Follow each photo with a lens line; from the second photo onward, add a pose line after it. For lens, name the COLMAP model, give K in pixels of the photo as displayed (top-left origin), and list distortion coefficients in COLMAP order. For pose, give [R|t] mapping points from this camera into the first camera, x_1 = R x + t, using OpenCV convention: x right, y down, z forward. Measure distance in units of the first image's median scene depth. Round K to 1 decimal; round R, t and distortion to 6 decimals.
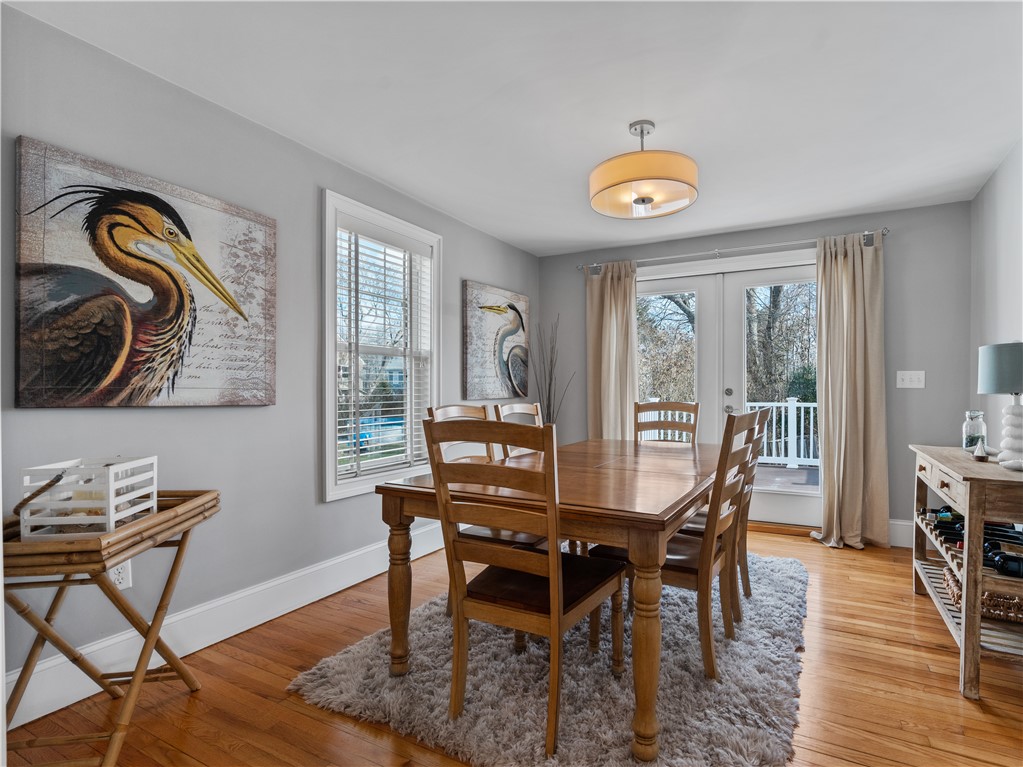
lens RADIAL K [[547.5, 0, 510.0], [0, 547.5, 389.5], [0, 0, 1]] dist [-0.003058, -0.001100]
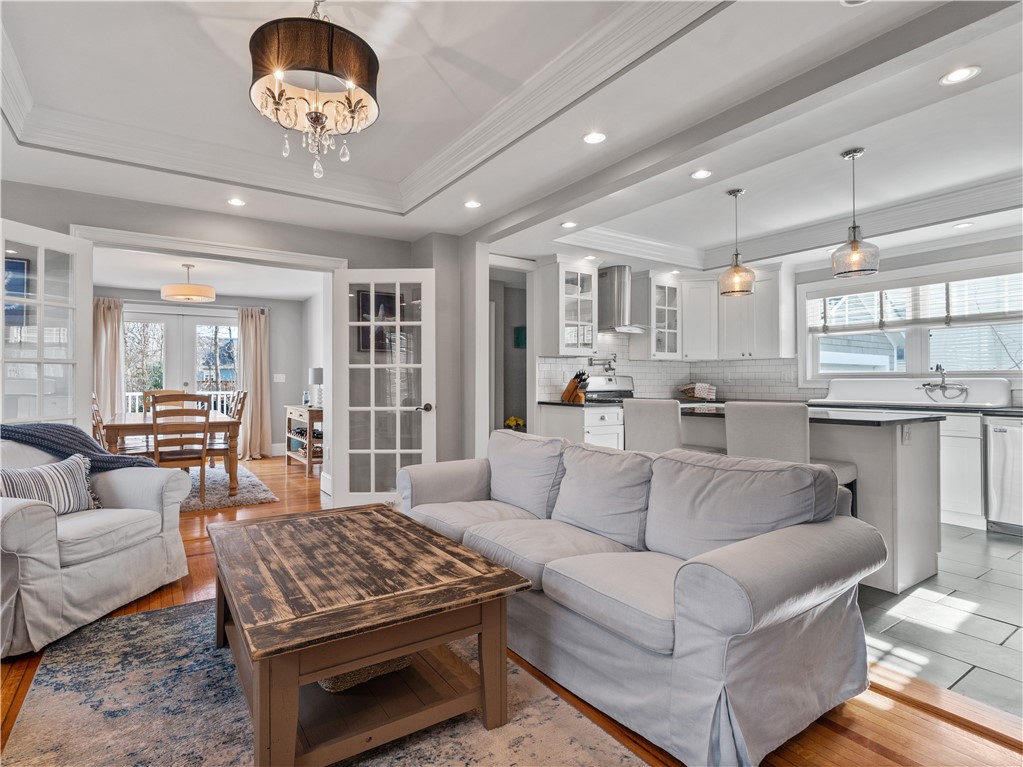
lens RADIAL K [[522.9, 0, 509.0], [0, 522.9, 384.5], [0, 0, 1]] dist [-0.002506, -0.000884]
pose [[0.446609, -0.006440, 0.894706, -0.712390], [0.001493, 0.999978, 0.006452, -0.005132], [-0.894728, -0.001546, 0.446608, -0.737342]]
